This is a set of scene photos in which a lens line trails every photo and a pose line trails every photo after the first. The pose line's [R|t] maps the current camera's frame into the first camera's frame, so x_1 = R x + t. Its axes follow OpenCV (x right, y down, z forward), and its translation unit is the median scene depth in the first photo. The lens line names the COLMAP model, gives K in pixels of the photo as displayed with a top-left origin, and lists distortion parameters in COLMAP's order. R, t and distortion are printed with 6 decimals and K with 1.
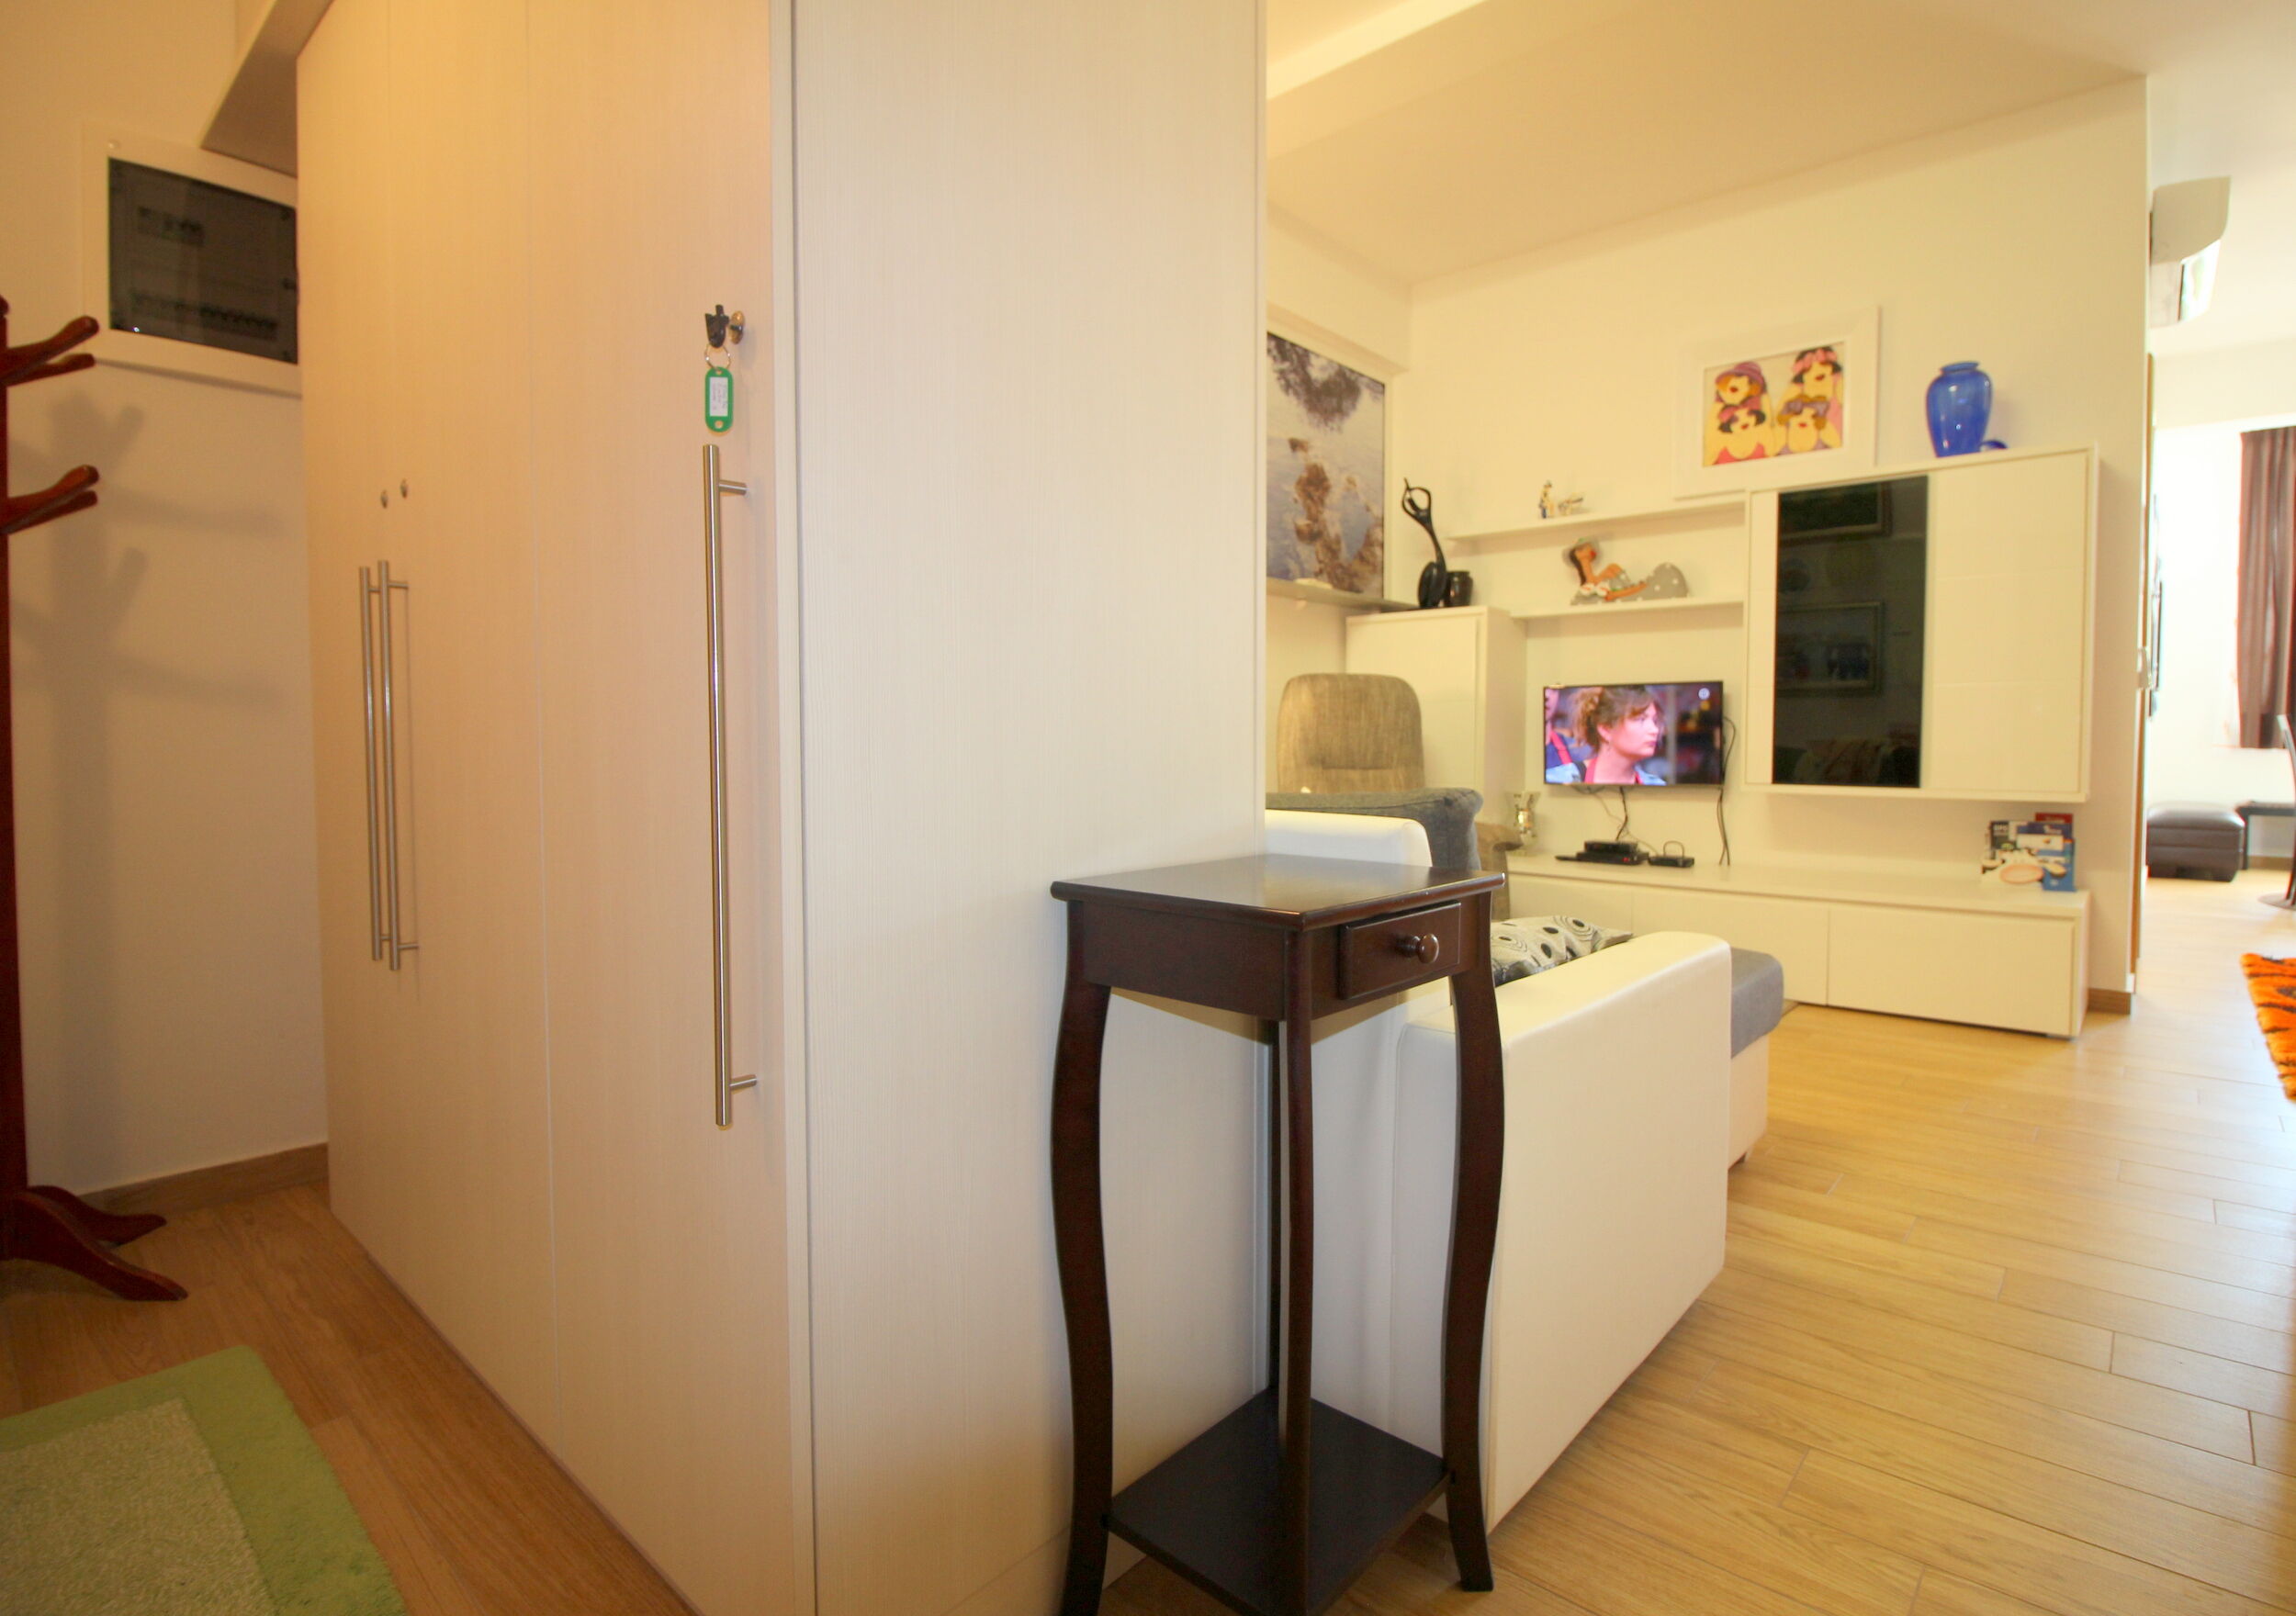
lens RADIAL K [[1144.1, 0, 1203.2], [0, 1144.1, 789.2], [0, 0, 1]] dist [-0.011207, -0.004246]
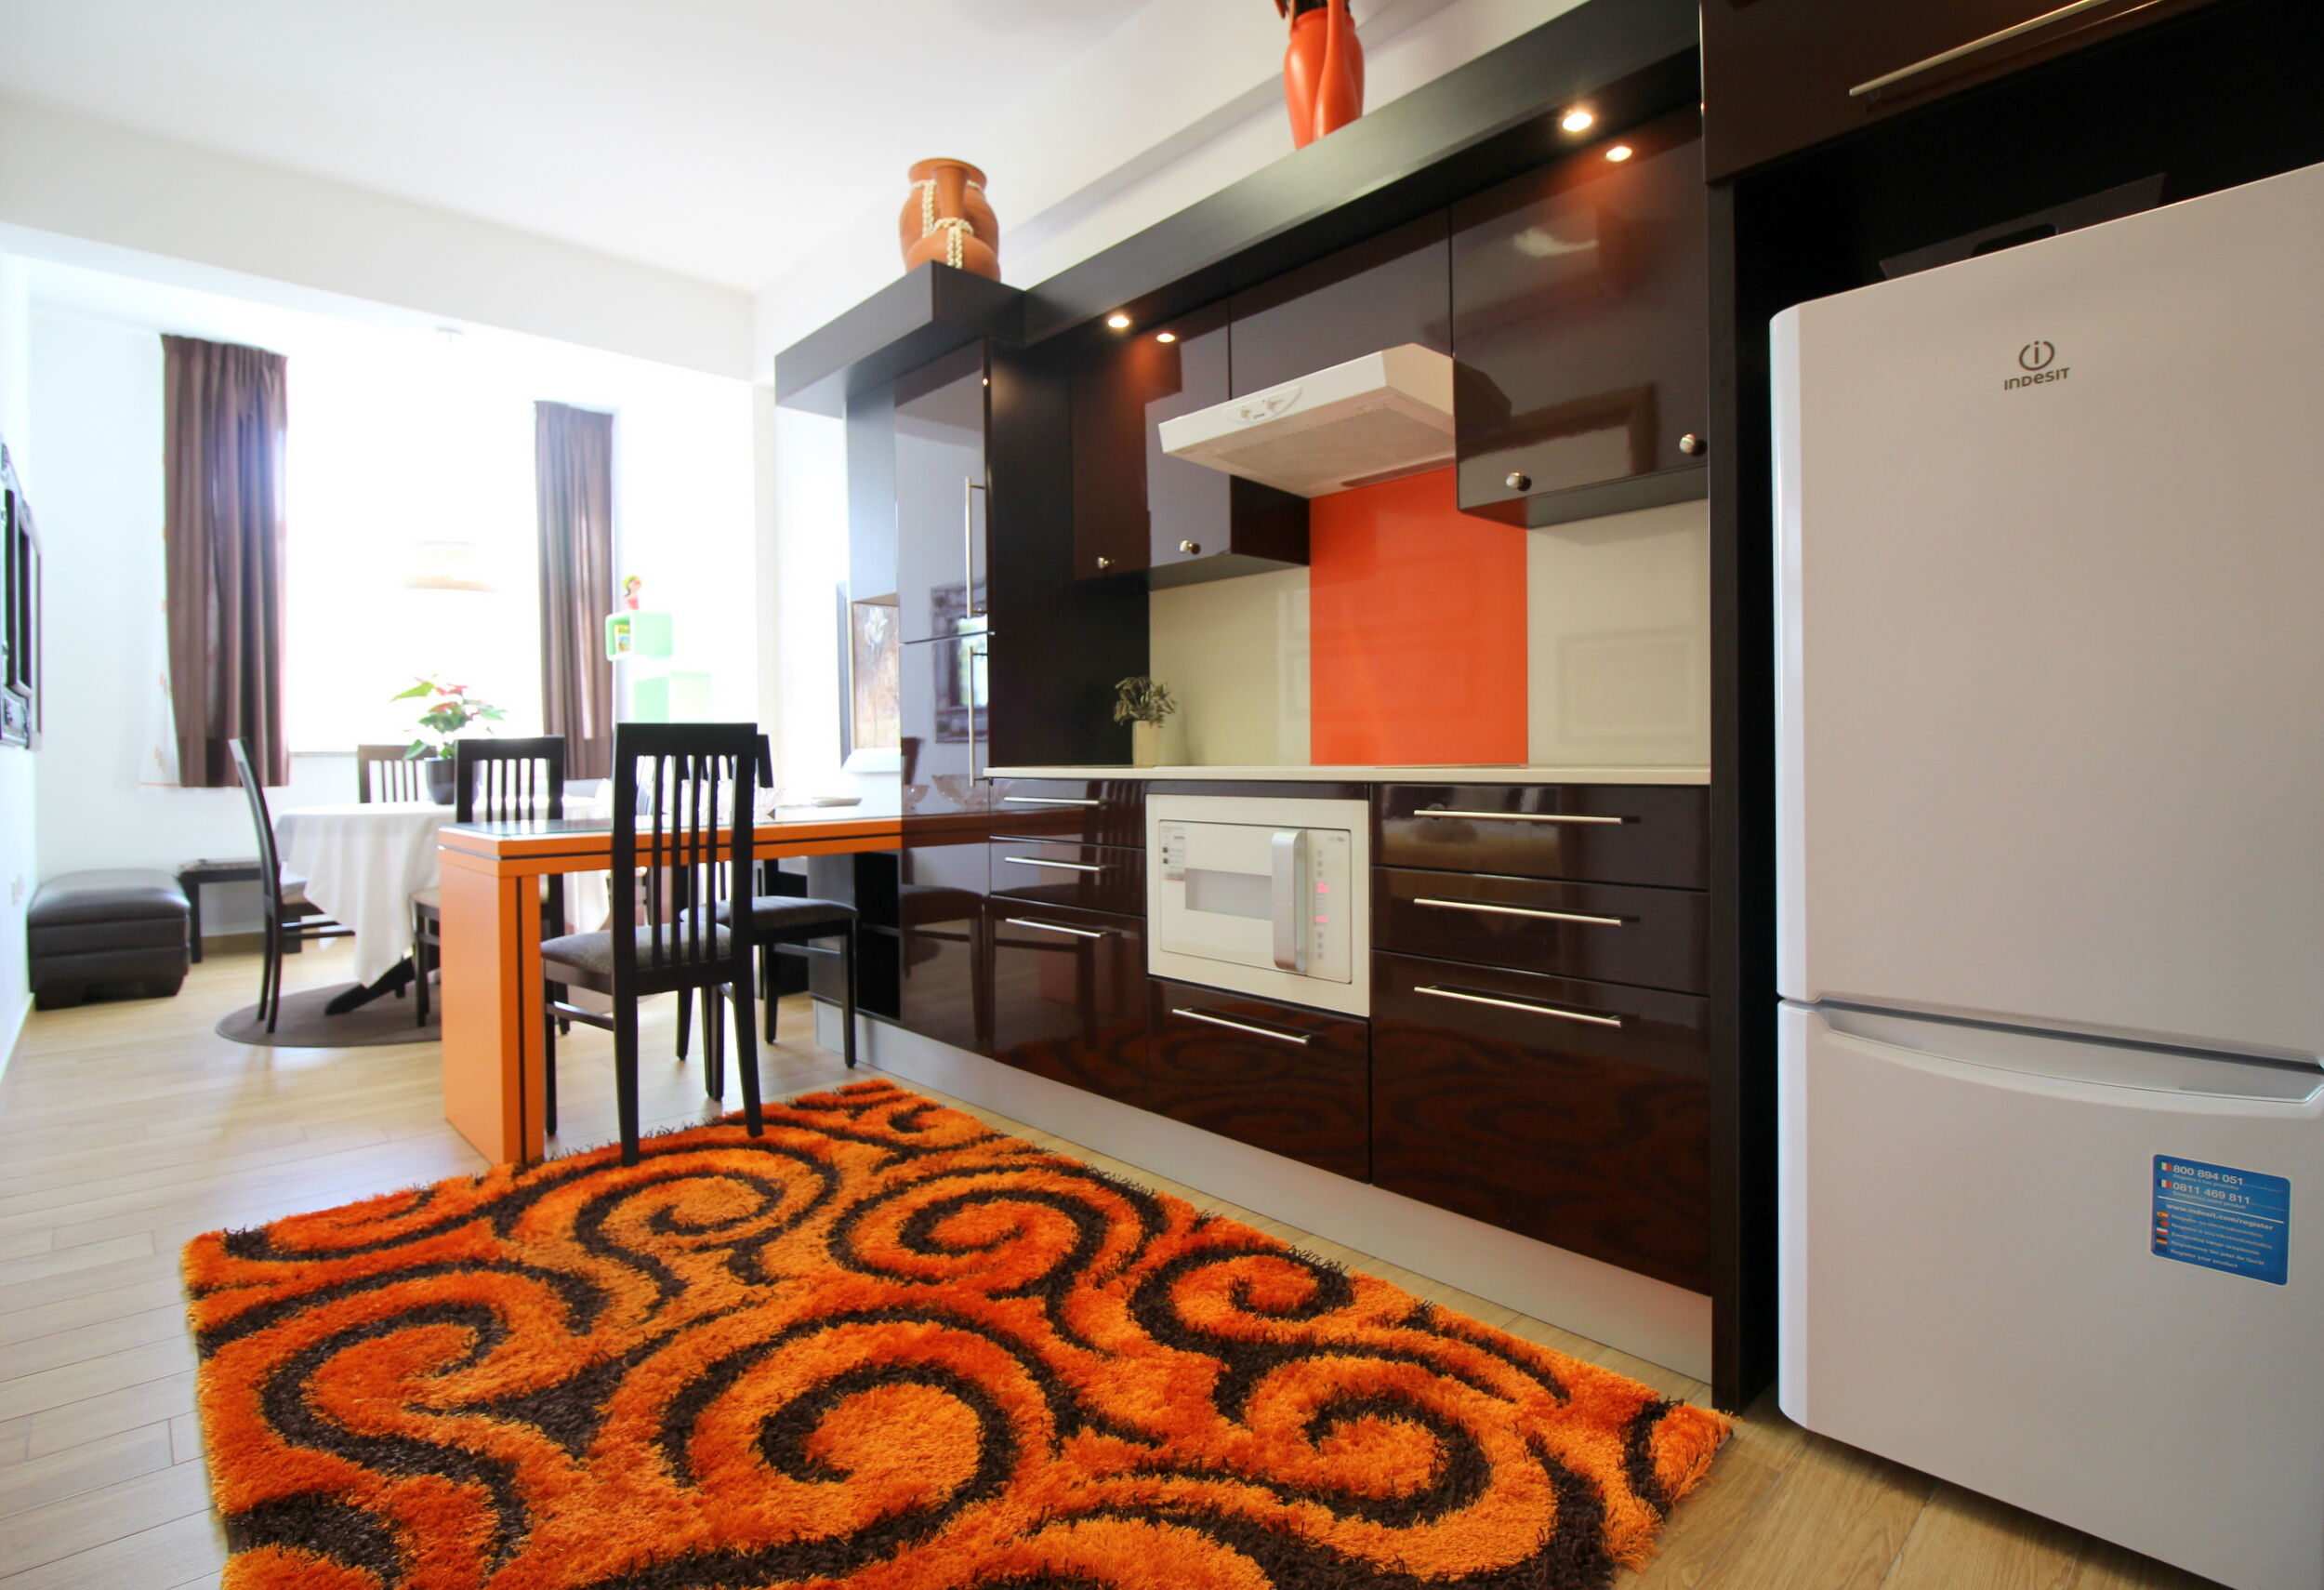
lens RADIAL K [[1106.9, 0, 1205.1], [0, 1106.9, 774.2], [0, 0, 1]] dist [-0.014476, -0.006993]
pose [[0.085658, -0.016976, 0.996180, 0.519510], [0.052709, 0.998532, 0.012484, -0.032288], [-0.994929, 0.051438, 0.086427, 0.534475]]
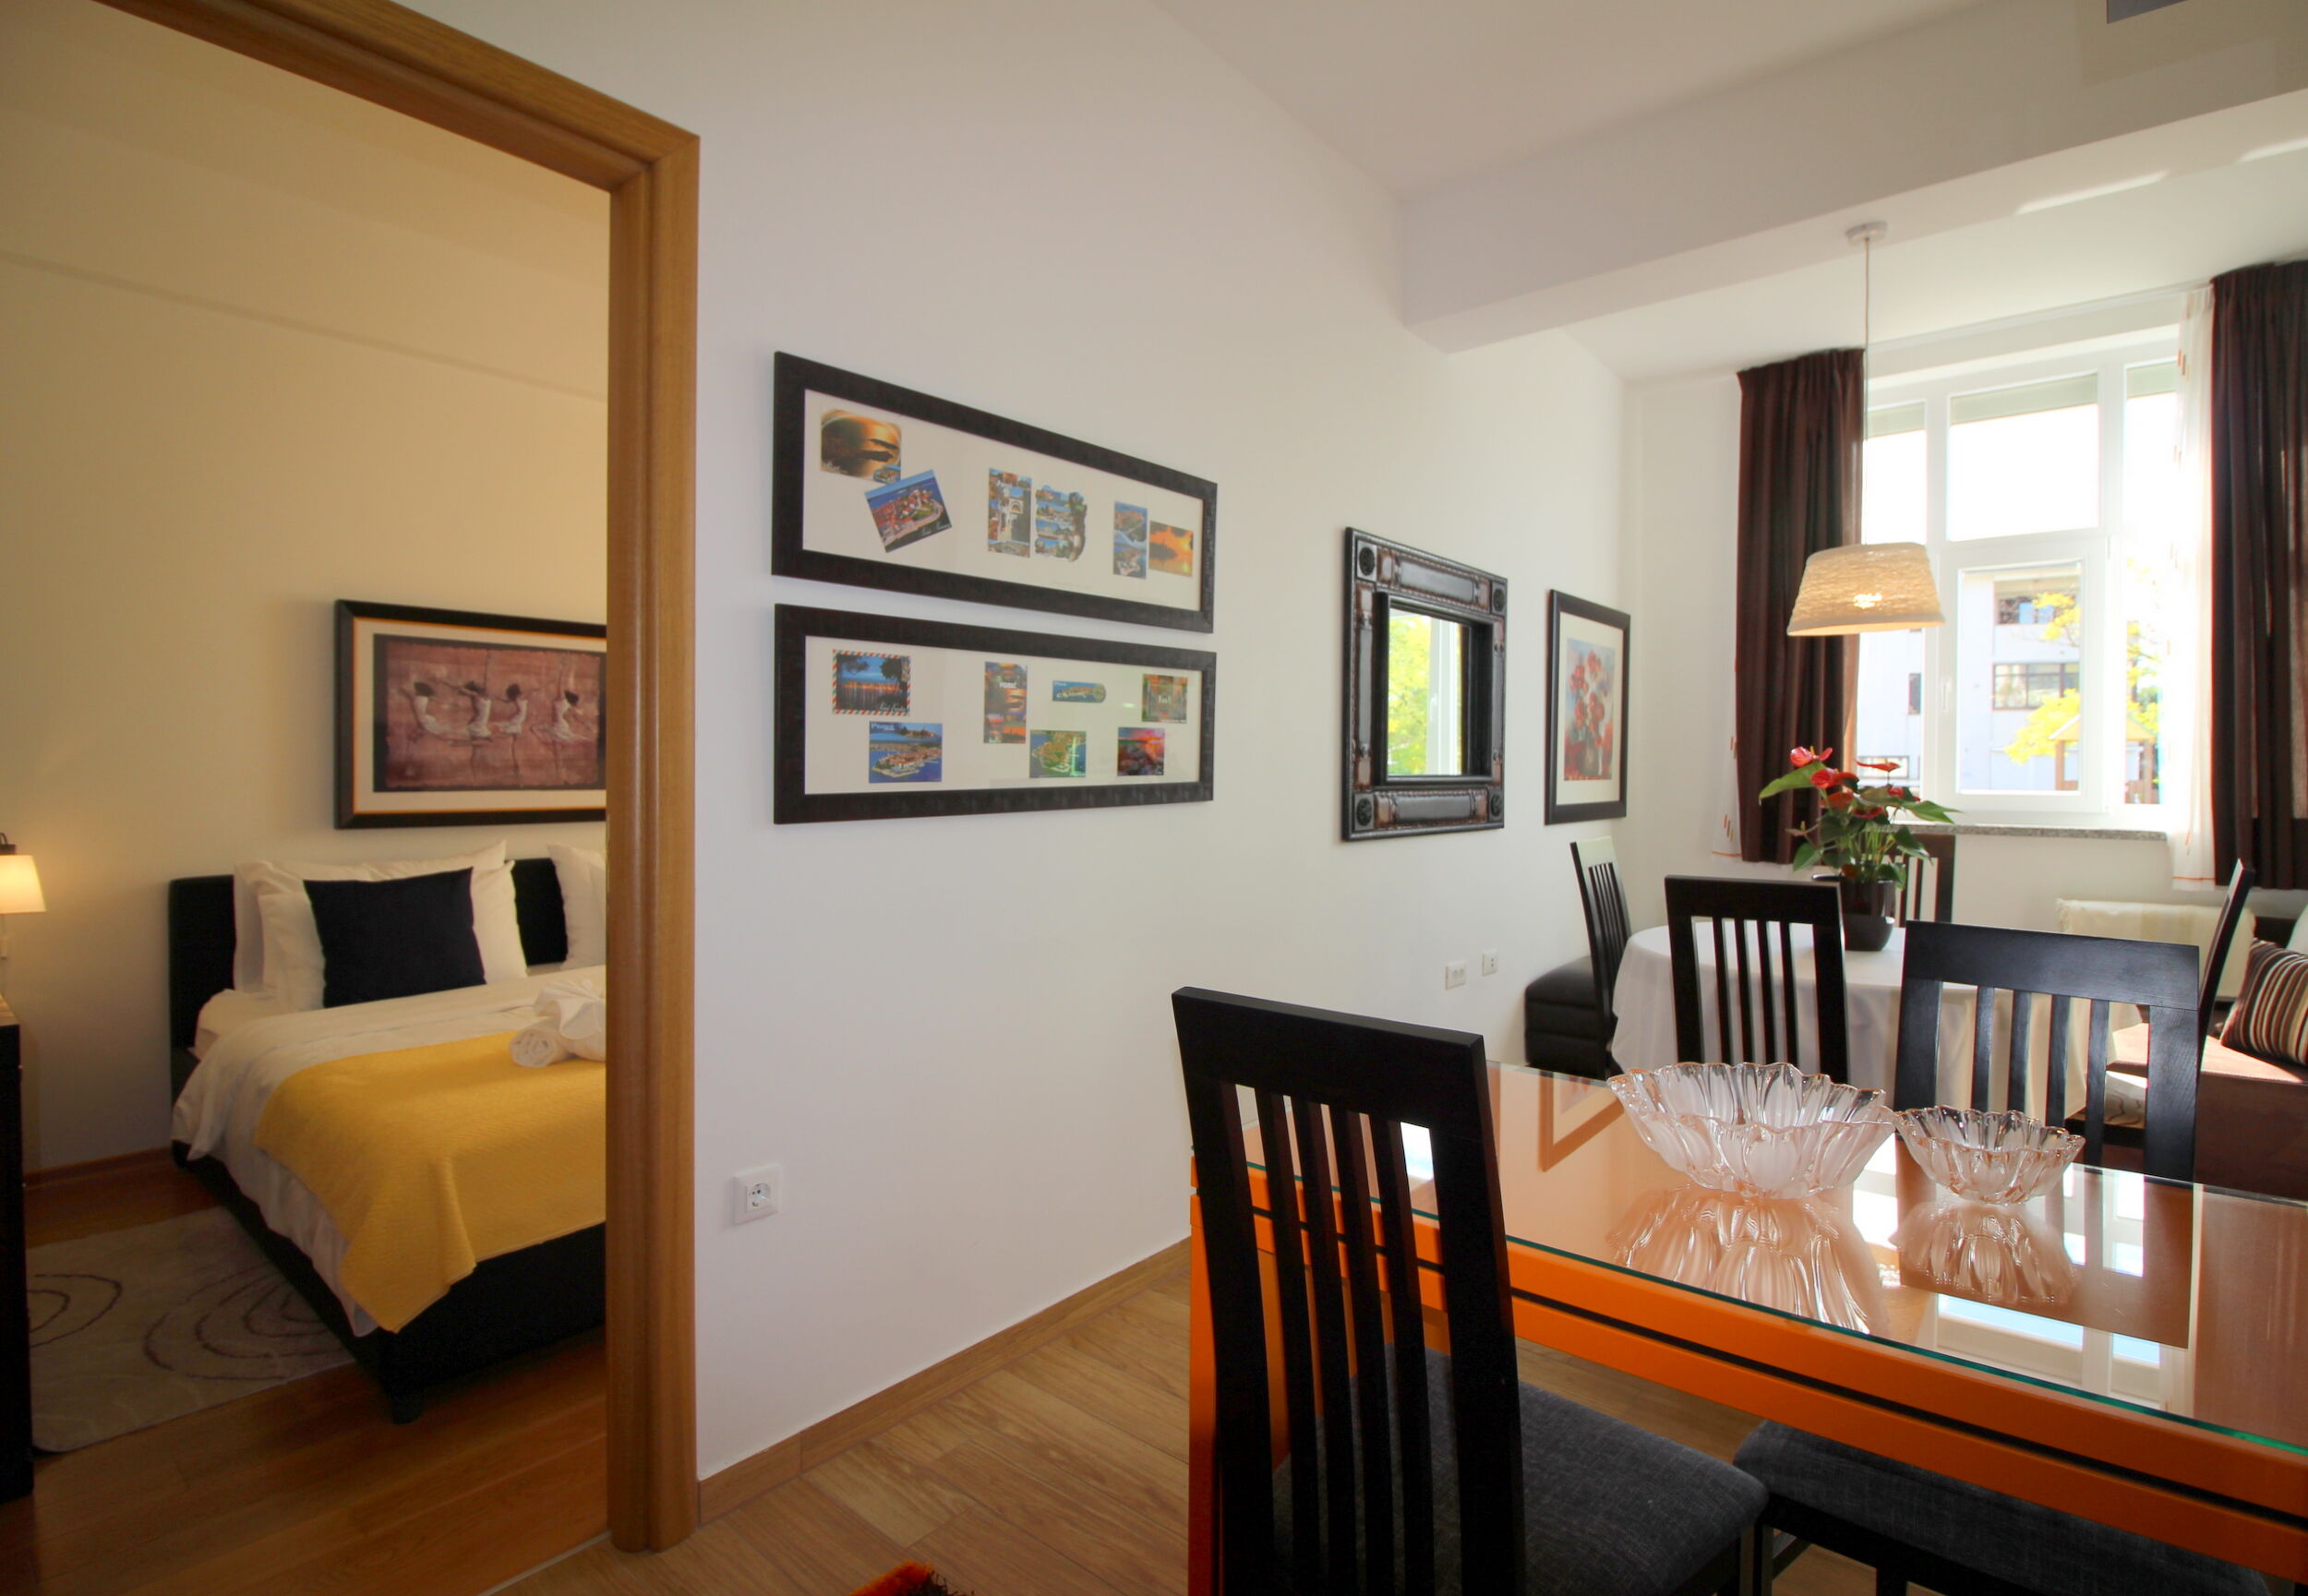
lens RADIAL K [[1156.0, 0, 1195.2], [0, 1156.0, 786.0], [0, 0, 1]] dist [-0.001504, -0.007479]
pose [[0.999515, 0.004634, 0.030794, 0.999880], [-0.003821, 0.999644, -0.026390, -0.102086], [-0.030905, 0.026260, 0.999177, 0.602331]]
